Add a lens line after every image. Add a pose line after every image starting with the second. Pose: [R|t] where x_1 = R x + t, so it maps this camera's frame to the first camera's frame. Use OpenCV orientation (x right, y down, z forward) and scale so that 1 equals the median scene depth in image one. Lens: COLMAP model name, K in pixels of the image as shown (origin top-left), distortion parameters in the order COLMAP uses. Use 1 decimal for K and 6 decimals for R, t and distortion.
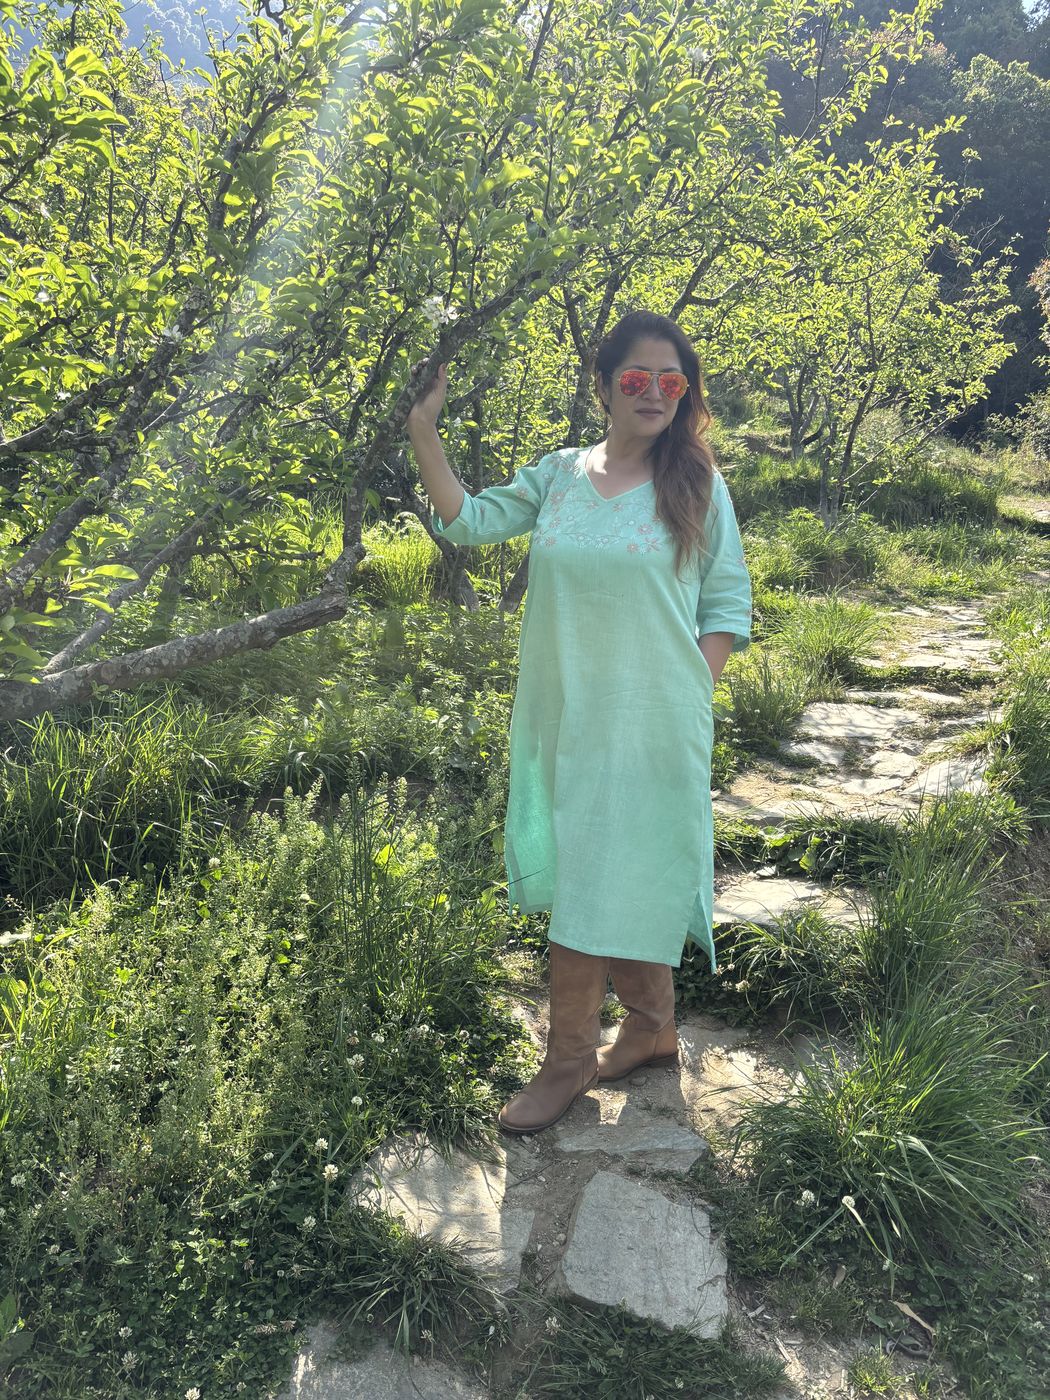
lens RADIAL K [[1057.6, 0, 529.1], [0, 1057.6, 699.4], [0, 0, 1]] dist [0.006307, 0.001767]
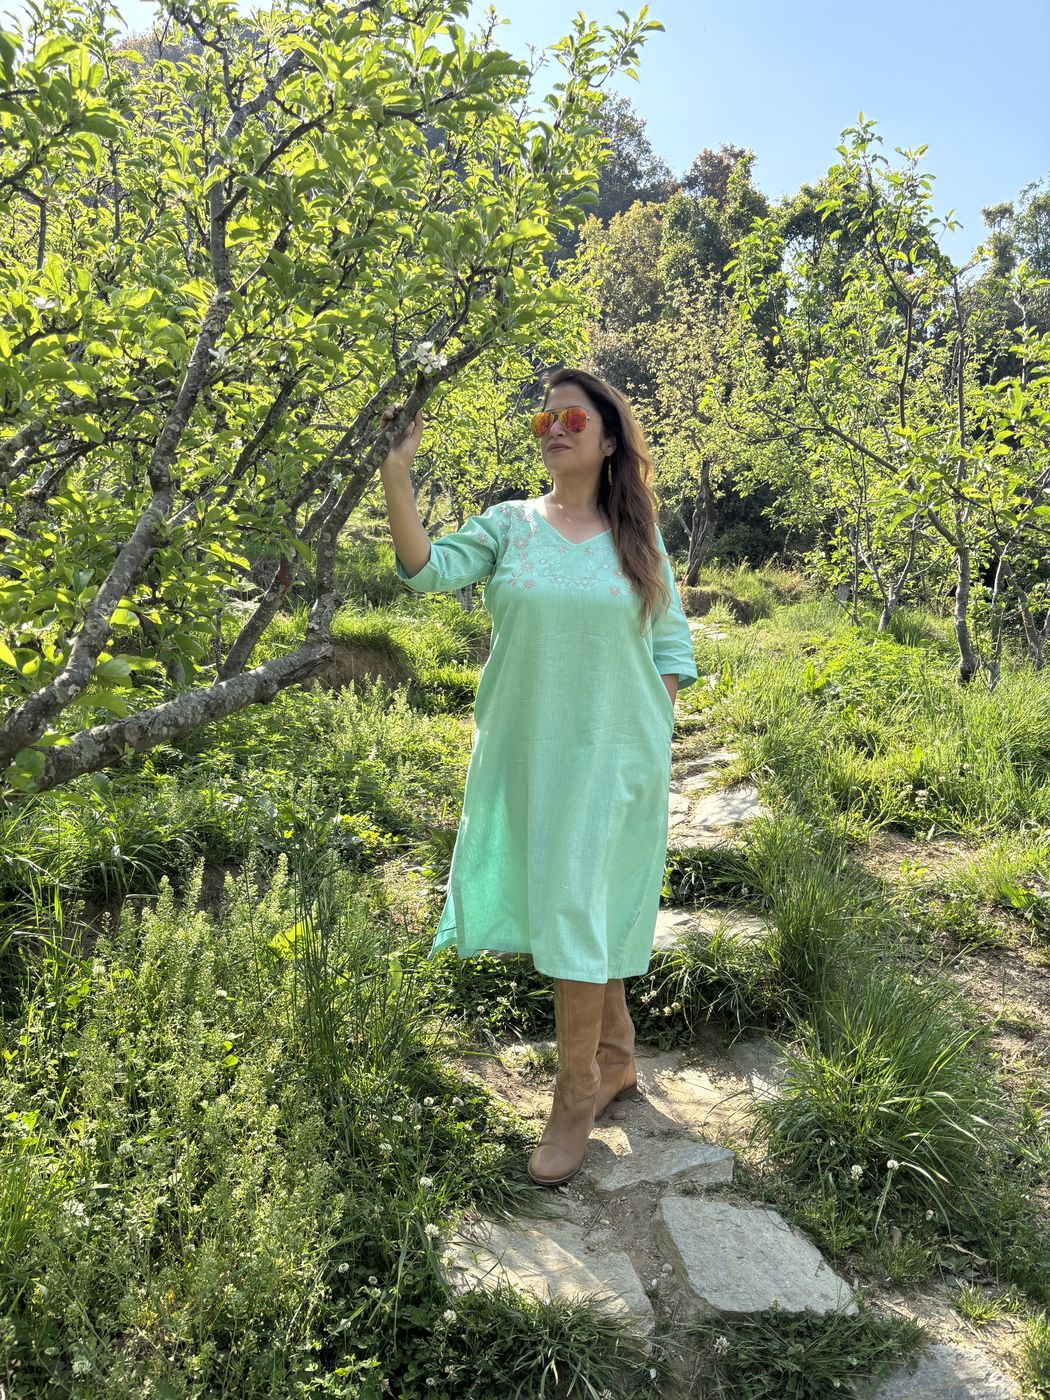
lens RADIAL K [[1057.6, 0, 529.6], [0, 1057.6, 697.8], [0, 0, 1]] dist [0.006307, 0.001767]
pose [[0.919530, -0.051234, 0.389667, -0.380856], [0.084108, 0.994150, -0.067764, 0.027605], [-0.383916, 0.095085, 0.918459, 0.071376]]
